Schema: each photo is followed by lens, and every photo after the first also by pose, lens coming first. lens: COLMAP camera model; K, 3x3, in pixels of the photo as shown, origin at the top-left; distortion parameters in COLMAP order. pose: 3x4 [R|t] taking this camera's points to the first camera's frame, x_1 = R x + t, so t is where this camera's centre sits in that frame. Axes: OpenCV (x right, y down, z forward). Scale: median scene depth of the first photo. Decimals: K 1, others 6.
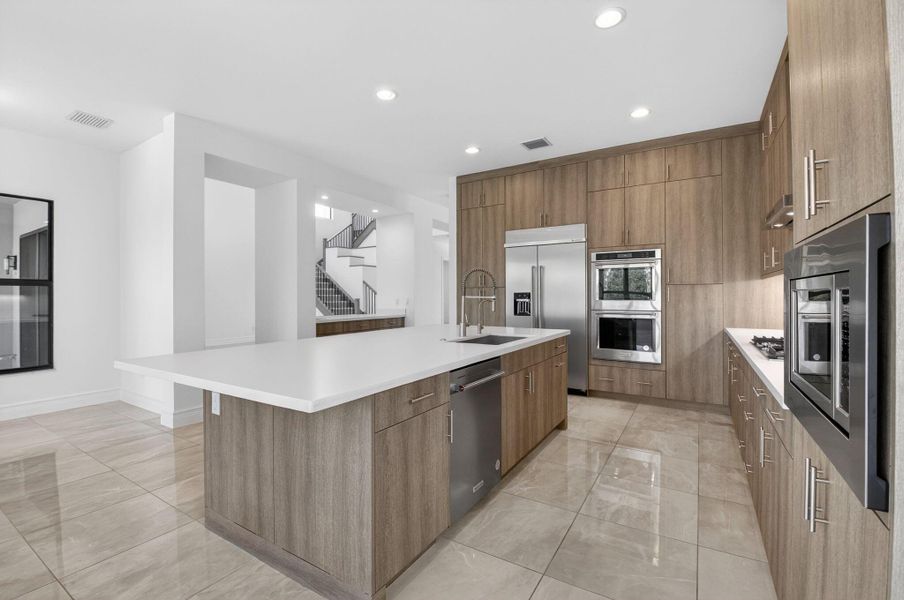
lens RADIAL K [[396.7, 0, 448.5], [0, 396.7, 294.5], [0, 0, 1]] dist [-0.007570, -0.010570]
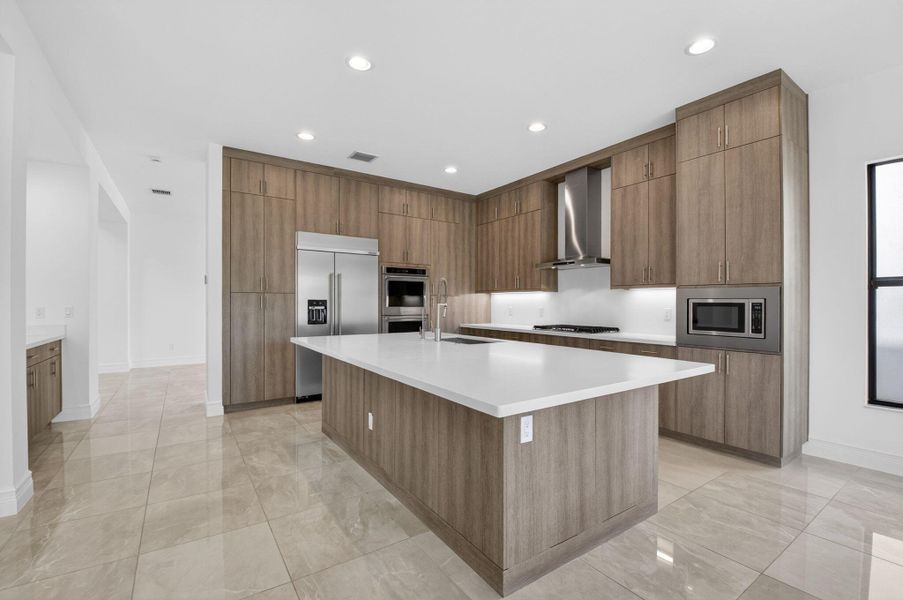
lens RADIAL K [[396.3, 0, 464.2], [0, 396.3, 302.9], [0, 0, 1]] dist [-0.007570, -0.010570]
pose [[0.383449, 0.004461, 0.923551, -0.617100], [-0.005782, 0.999980, -0.002430, 0.003148], [-0.923544, -0.004408, 0.383468, 0.348976]]
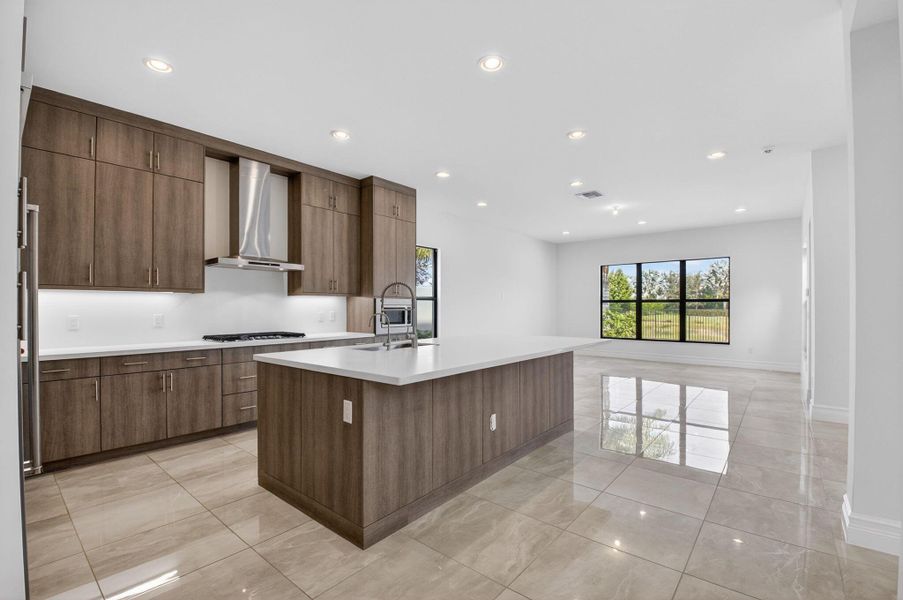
lens RADIAL K [[396.3, 0, 455.9], [0, 396.3, 303.8], [0, 0, 1]] dist [-0.007570, -0.010570]
pose [[-0.991414, 0.008071, 0.130511, -0.138497], [0.006180, 0.999870, -0.014892, 0.005530], [-0.130614, -0.013957, -0.991335, 1.338351]]
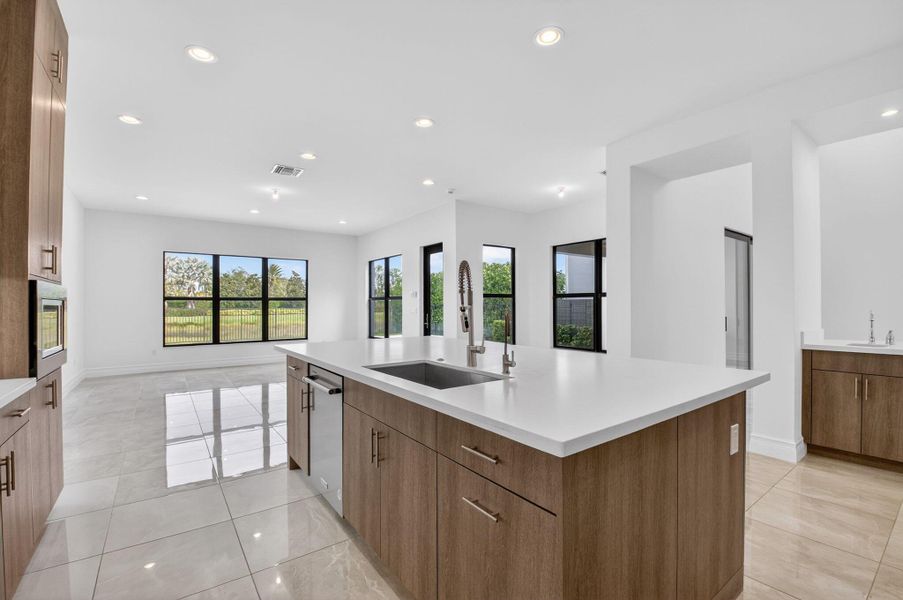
lens RADIAL K [[396.3, 0, 454.7], [0, 396.3, 302.9], [0, 0, 1]] dist [-0.007570, -0.010570]
pose [[-0.359247, 0.000613, -0.933242, 0.440735], [0.010450, 0.999940, -0.003366, 0.002457], [0.933184, -0.010962, -0.359232, 0.806652]]
